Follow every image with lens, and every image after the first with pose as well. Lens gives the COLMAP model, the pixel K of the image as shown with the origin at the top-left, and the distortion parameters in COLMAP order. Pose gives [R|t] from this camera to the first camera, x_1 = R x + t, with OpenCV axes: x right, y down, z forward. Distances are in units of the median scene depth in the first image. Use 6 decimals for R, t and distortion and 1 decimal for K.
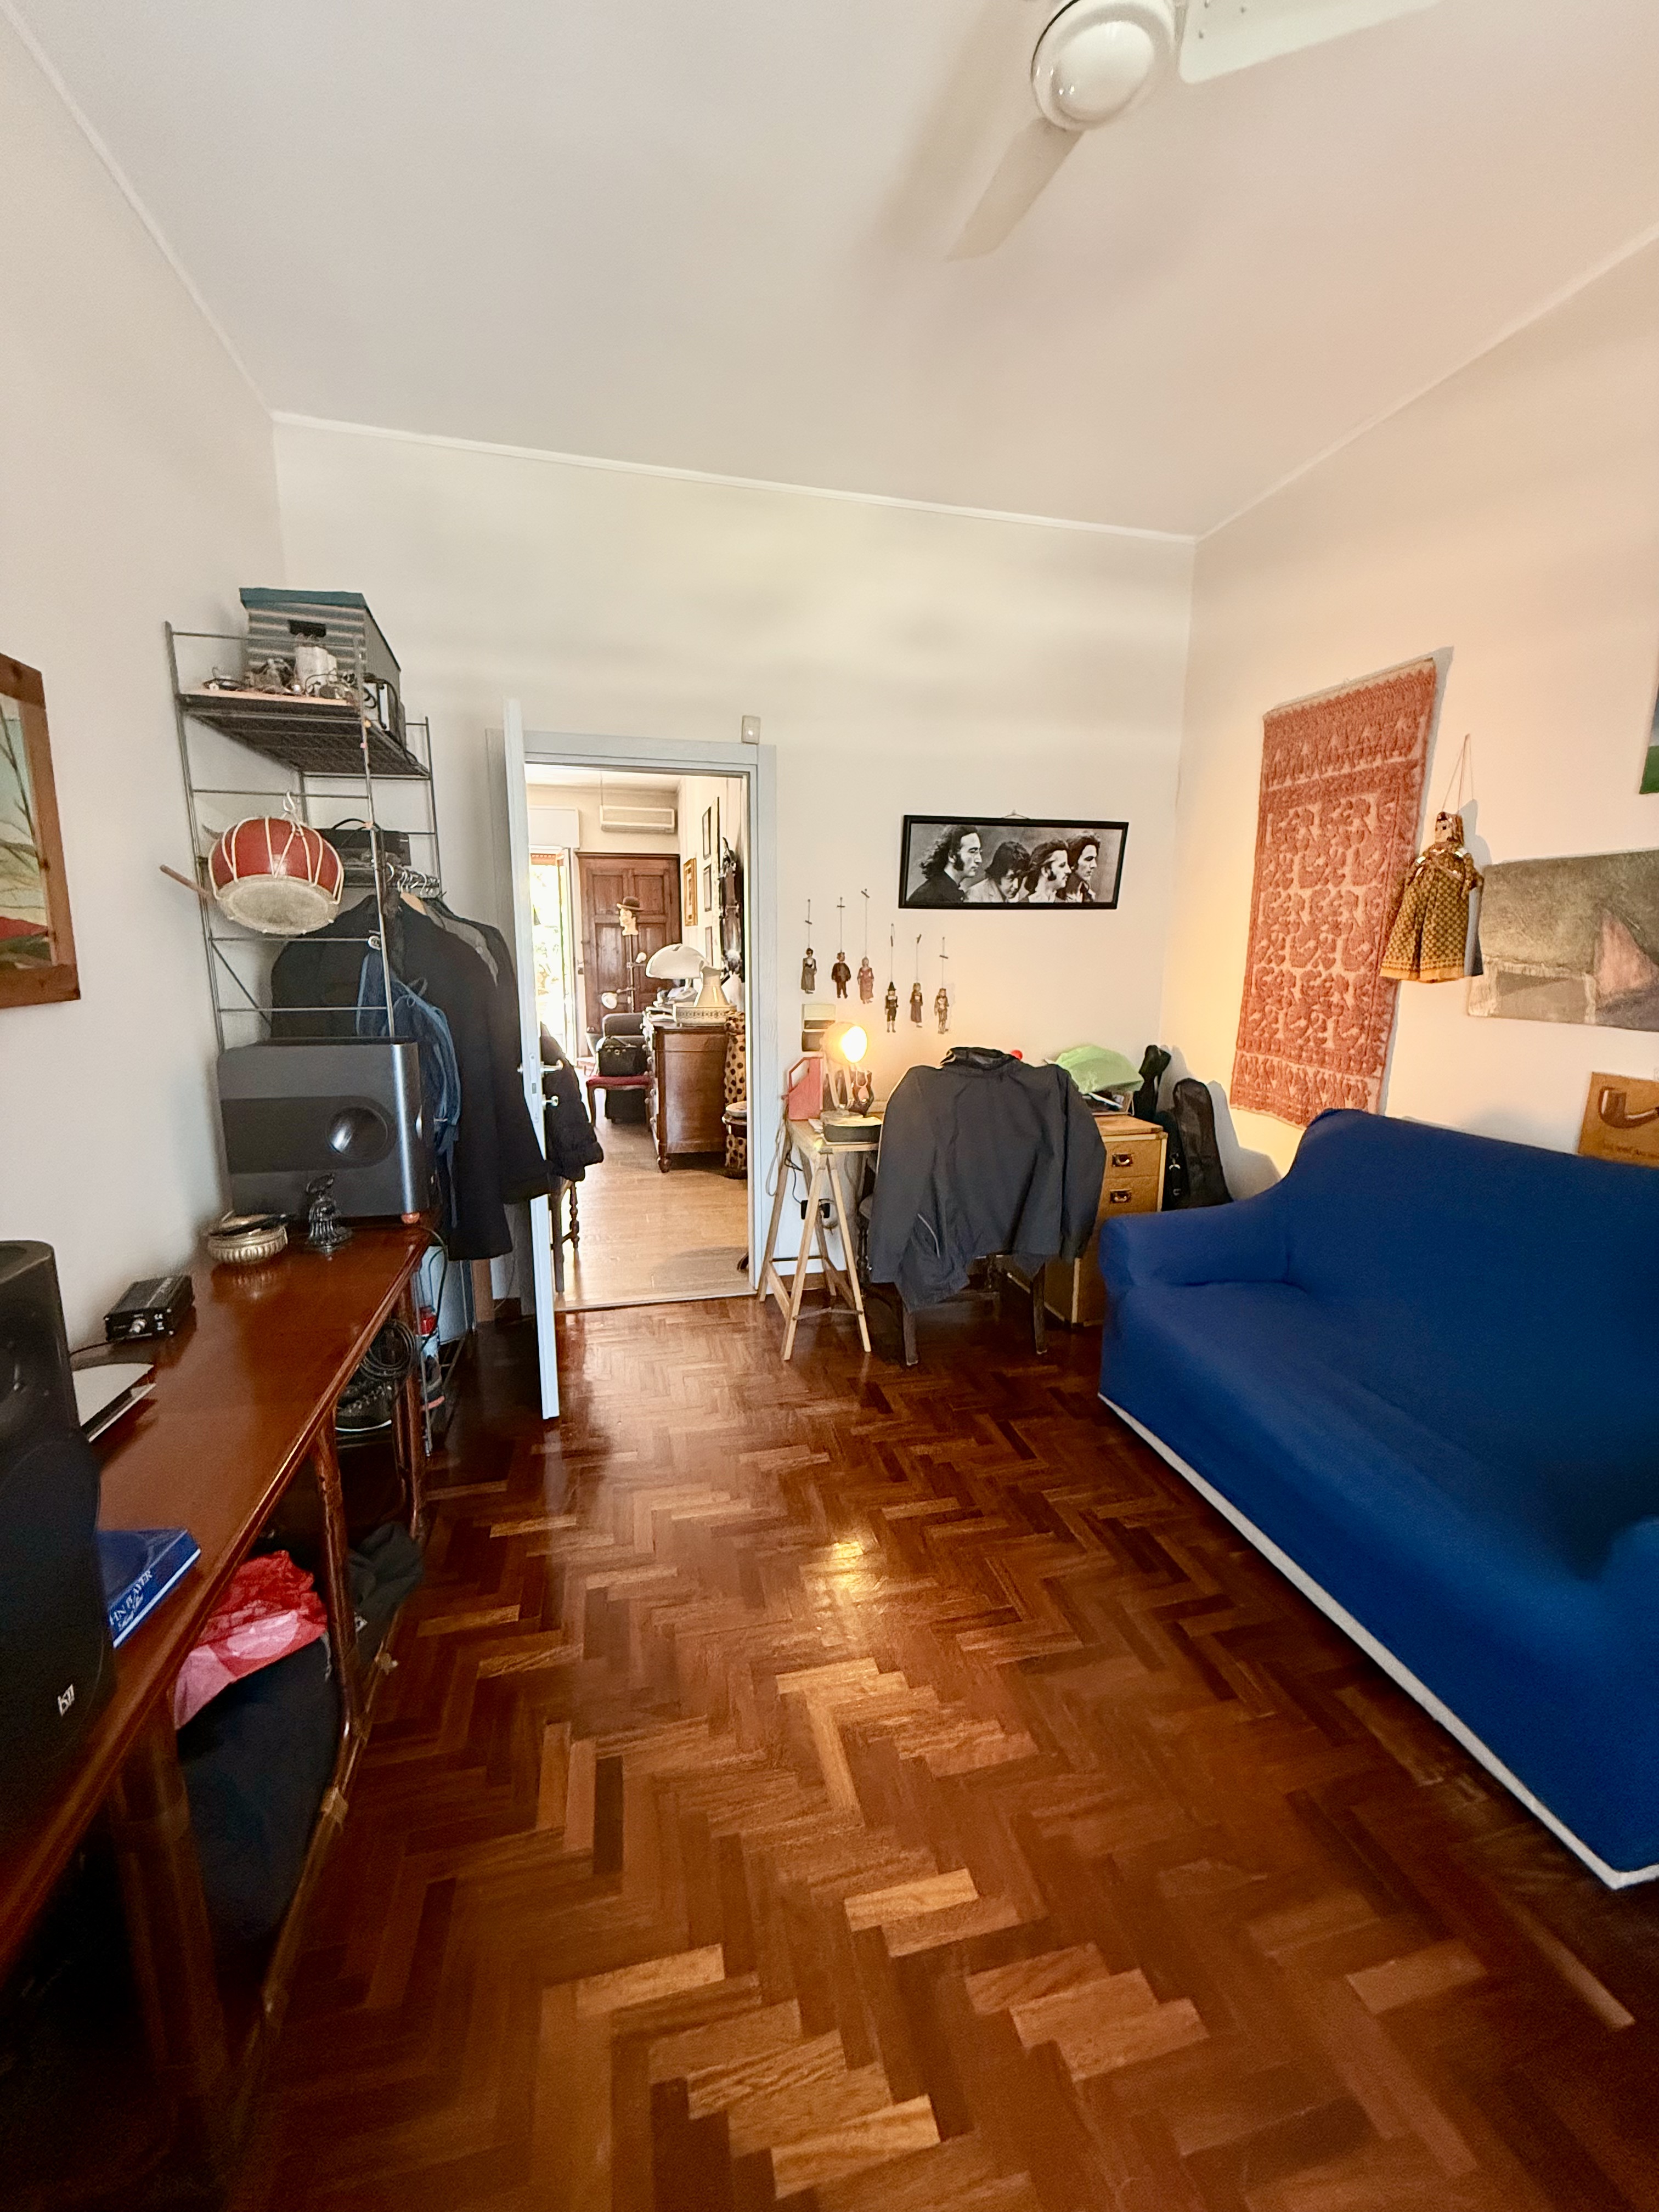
lens RADIAL K [[883.2, 0, 827.6], [0, 883.2, 1098.8], [0, 0, 1]] dist [0.000035, -0.000148]
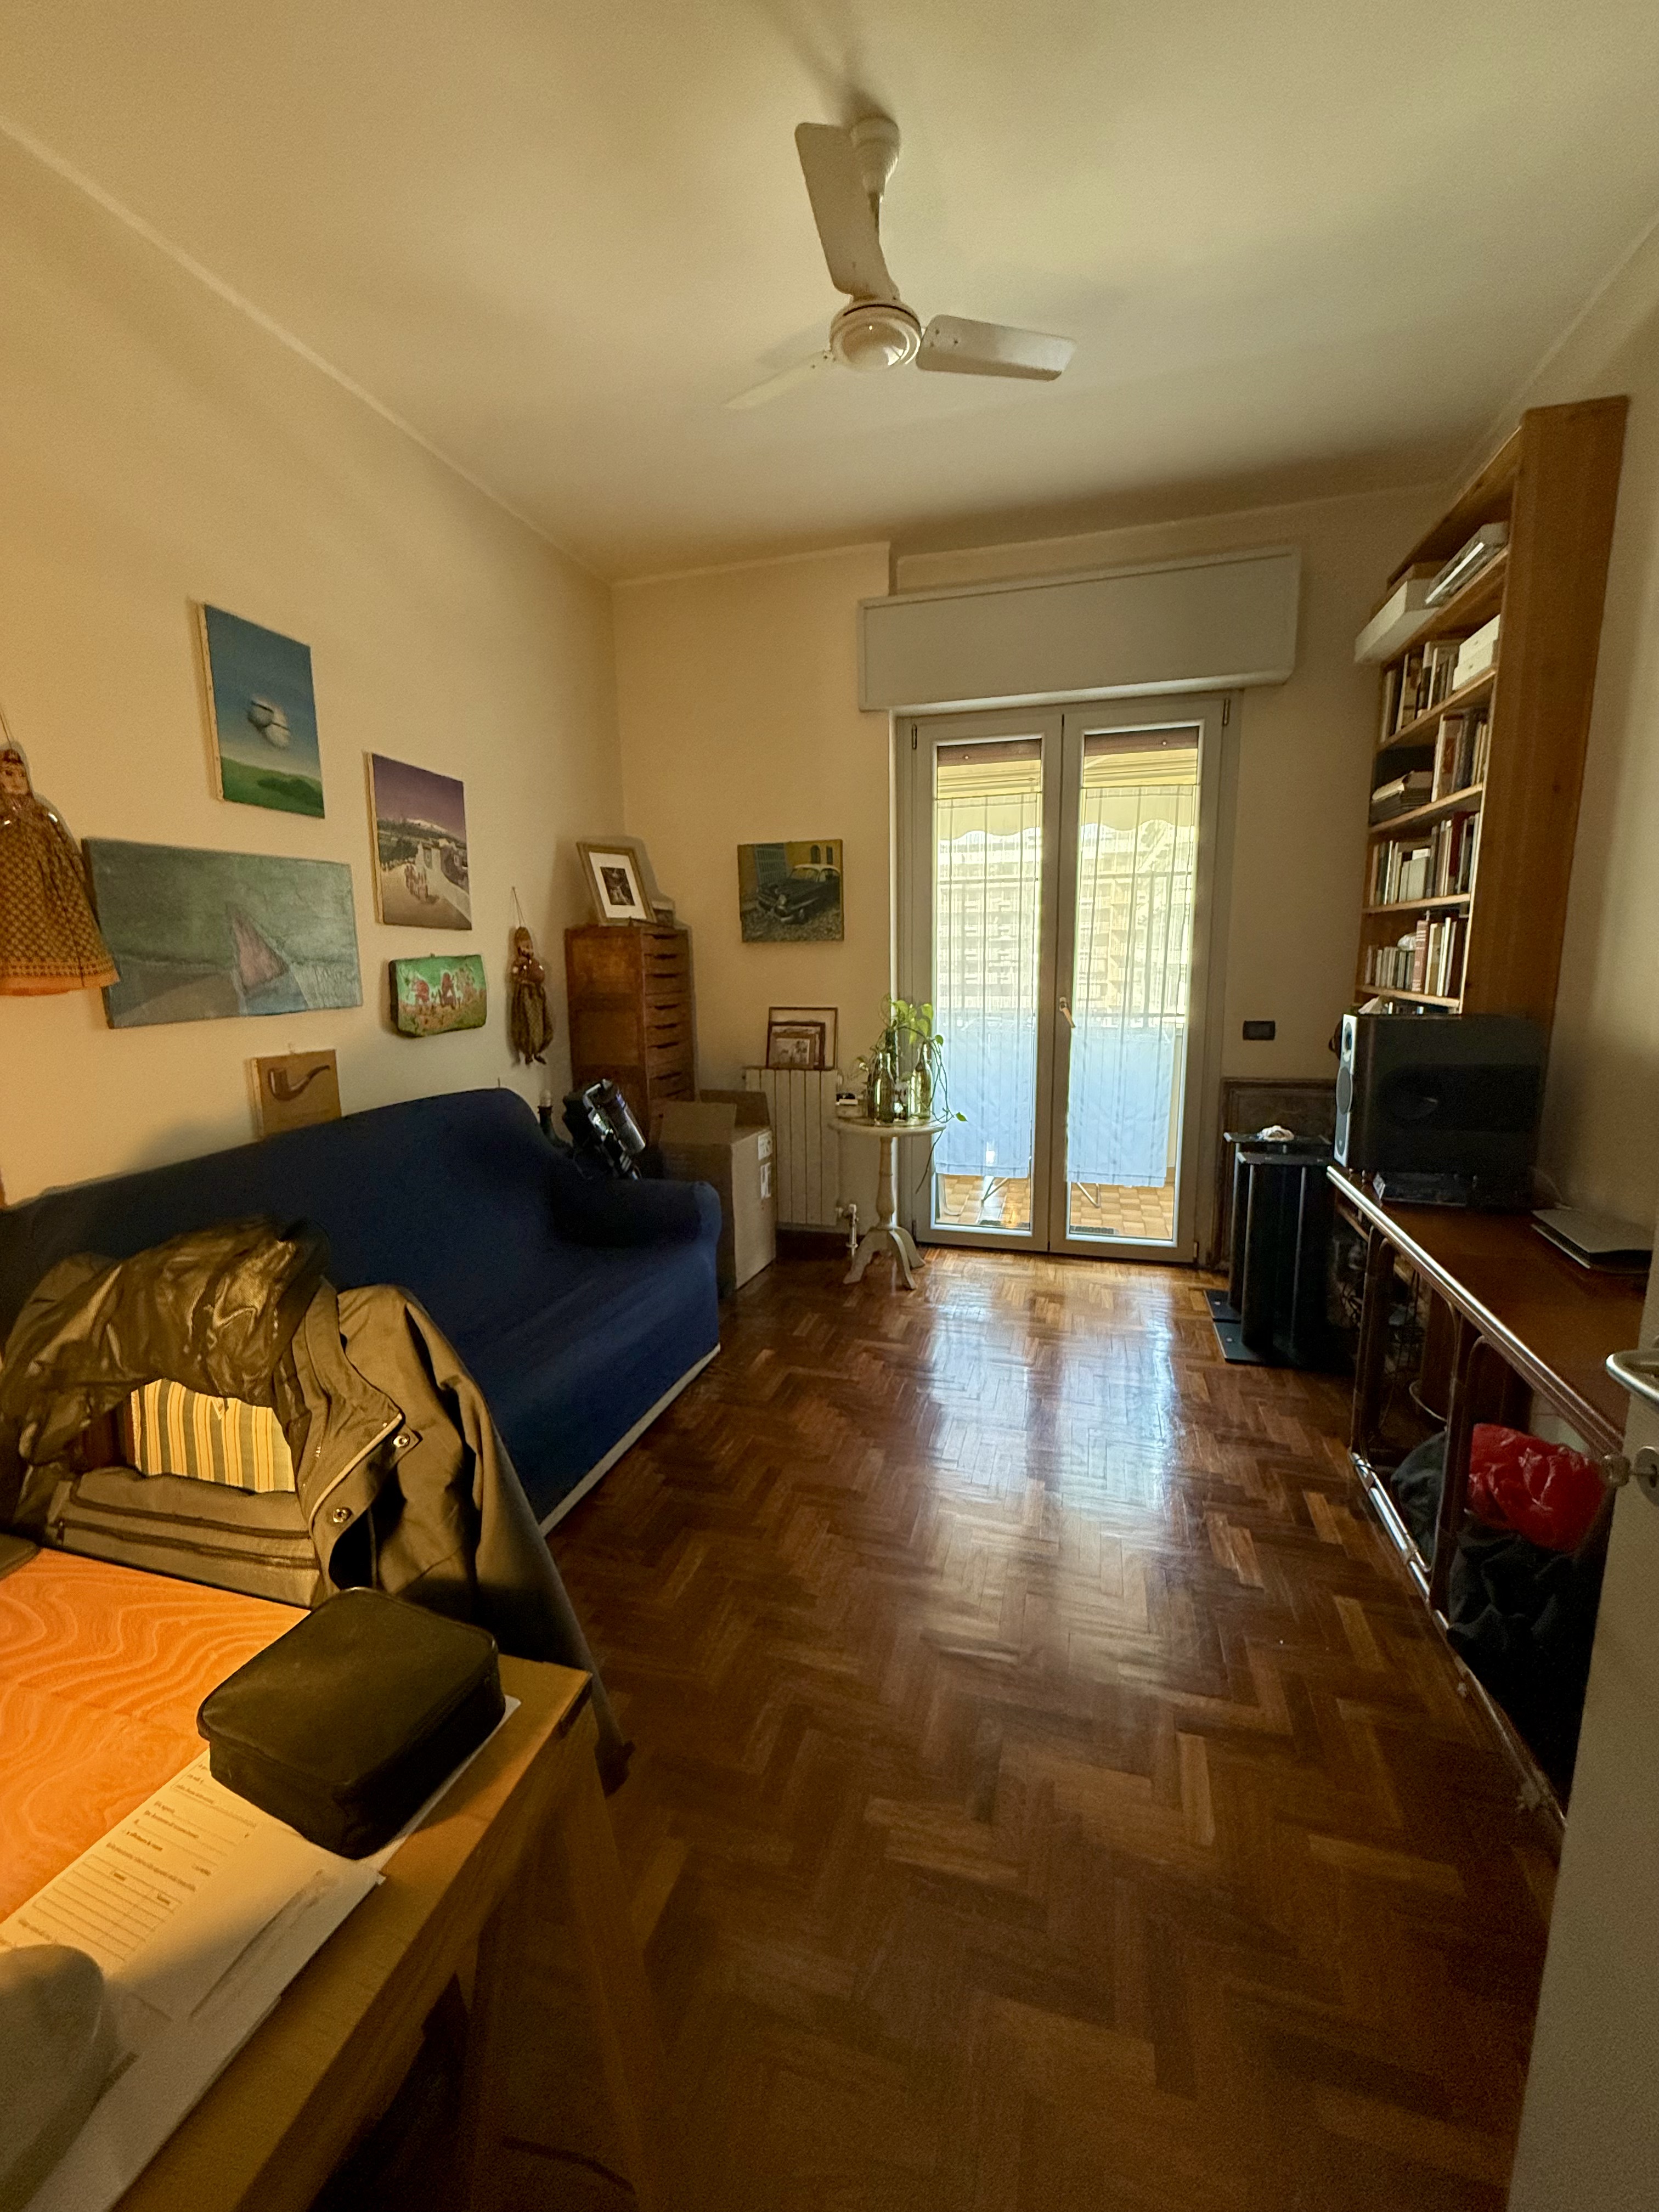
lens RADIAL K [[883.2, 0, 827.6], [0, 883.2, 1098.8], [0, 0, 1]] dist [0.000035, -0.000148]
pose [[-0.870043, -0.088999, 0.484876, -0.250268], [0.085557, 0.941382, 0.326311, -0.270876], [-0.485495, 0.325389, -0.811428, 1.528220]]
